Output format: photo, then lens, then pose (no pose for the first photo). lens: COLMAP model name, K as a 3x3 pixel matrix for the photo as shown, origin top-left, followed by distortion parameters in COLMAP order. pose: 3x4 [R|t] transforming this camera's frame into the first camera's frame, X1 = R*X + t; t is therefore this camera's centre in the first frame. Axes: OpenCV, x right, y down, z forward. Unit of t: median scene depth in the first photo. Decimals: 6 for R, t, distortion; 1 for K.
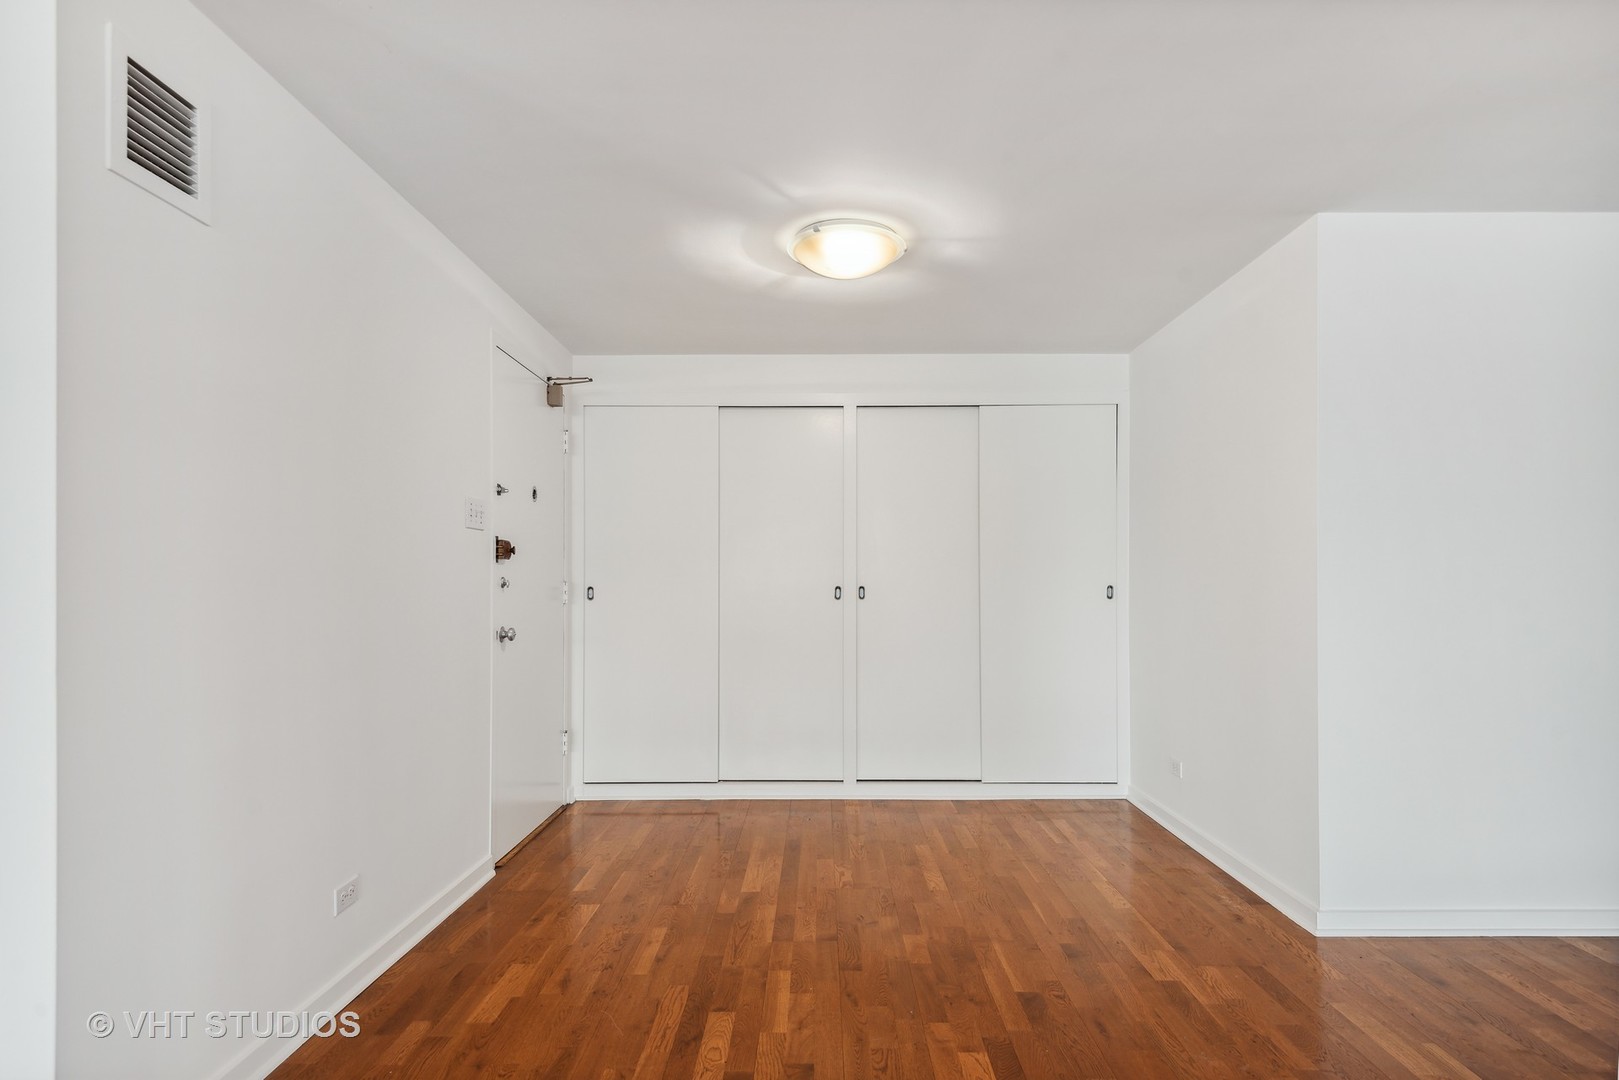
lens RADIAL K [[878.8, 0, 810.3], [0, 878.8, 579.0], [0, 0, 1]] dist [-0.000216, -0.000023]
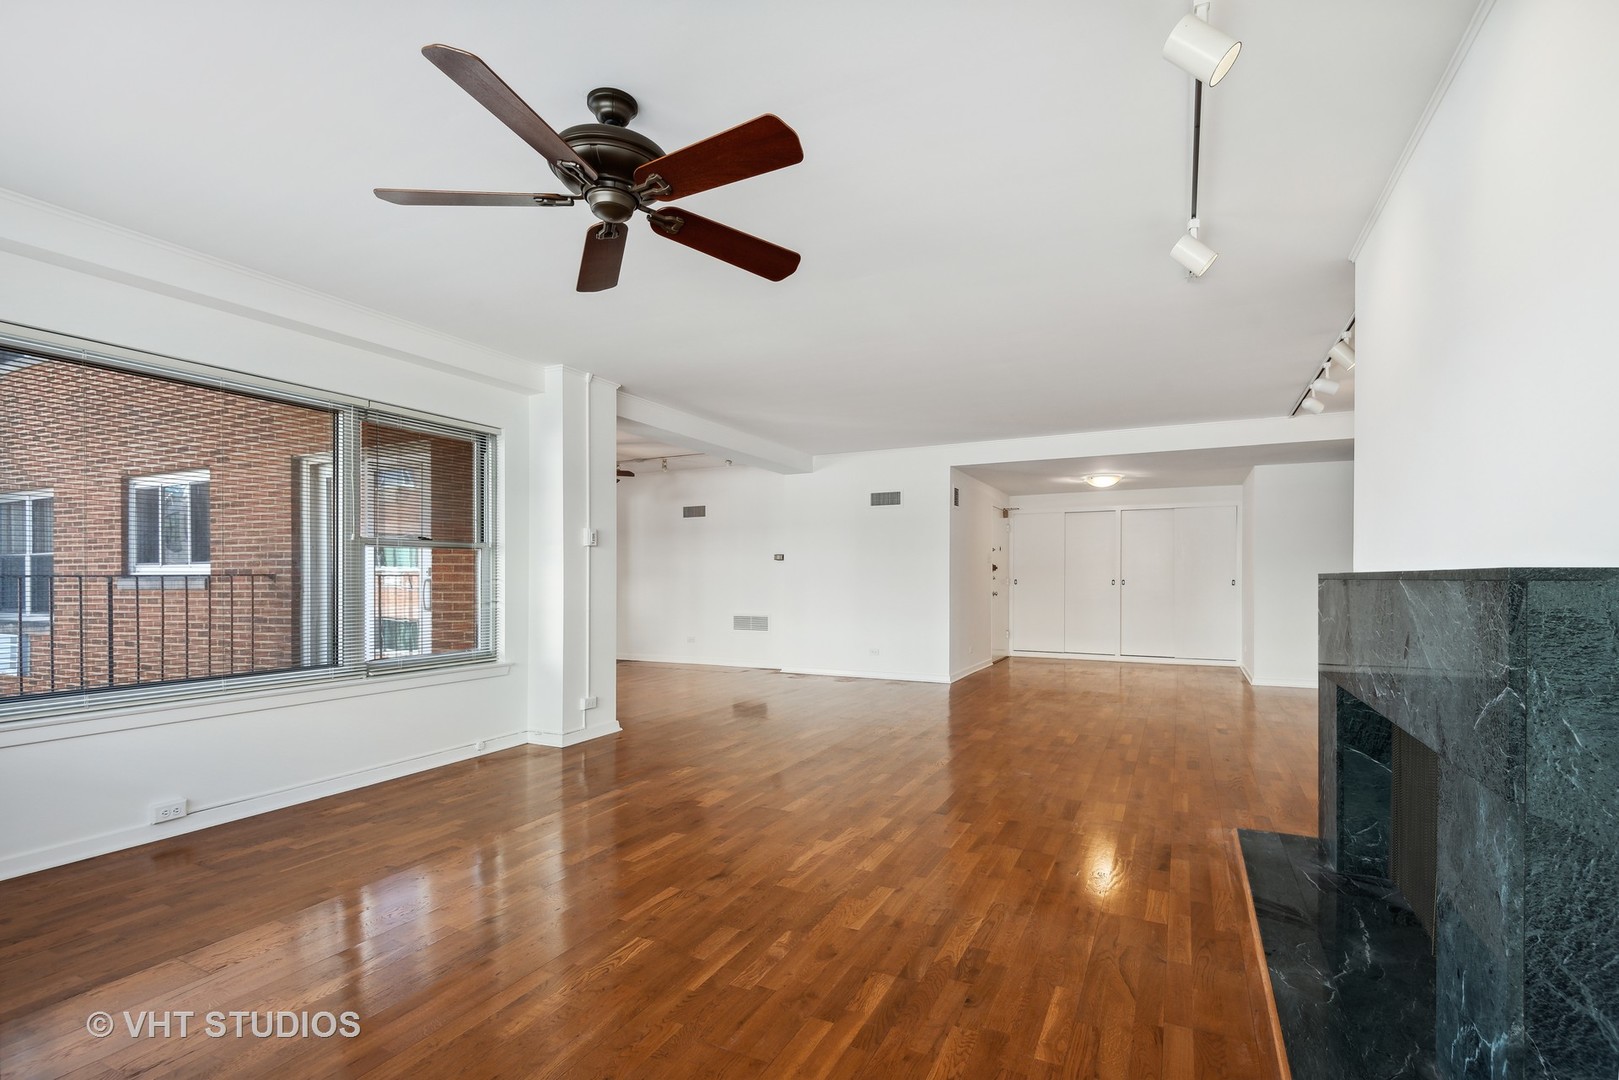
lens RADIAL K [[744.3, 0, 815.3], [0, 744.3, 579.8], [0, 0, 1]] dist [0.033645, -0.021521]
pose [[0.901399, 0.005269, -0.432956, 0.210140], [-0.001789, 0.999963, 0.008443, -0.009003], [0.432985, -0.006836, 0.901375, -1.474068]]
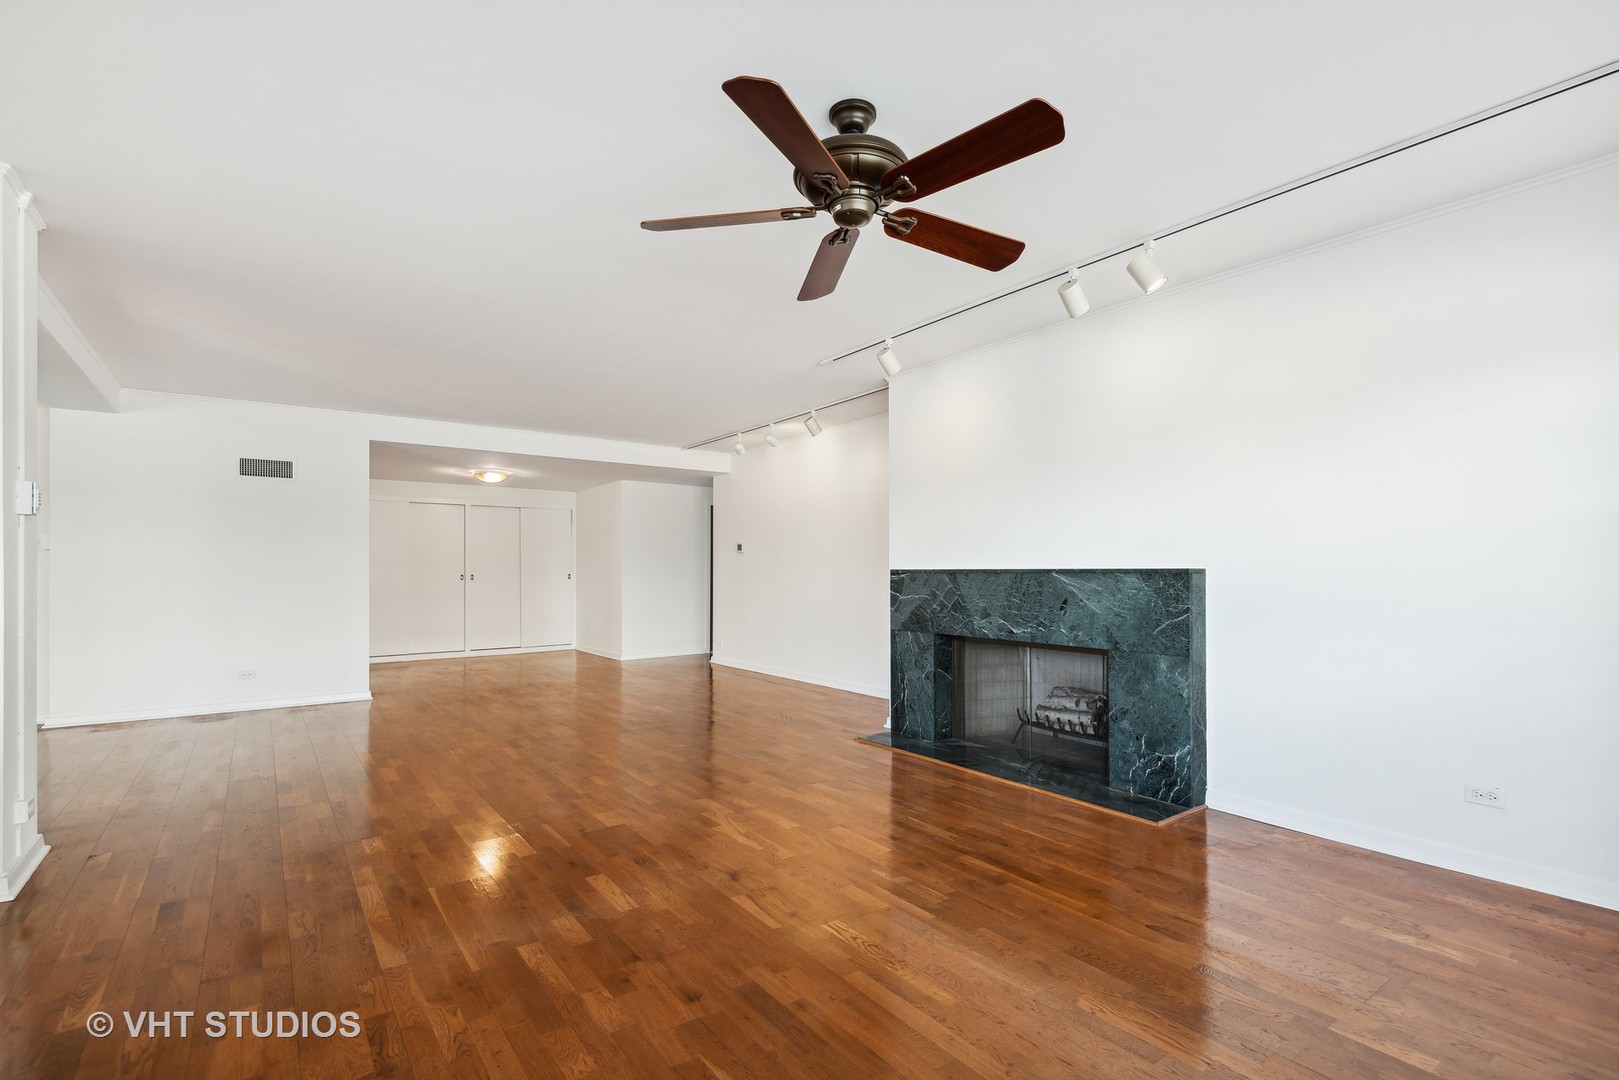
lens RADIAL K [[757.5, 0, 810.4], [0, 757.5, 569.0], [0, 0, 1]] dist [0.037524, 0.000227]
pose [[0.800455, 0.002809, 0.599386, -0.527934], [-0.002606, 0.999996, -0.001205, -0.008550], [-0.599387, -0.000598, 0.800459, -1.490563]]
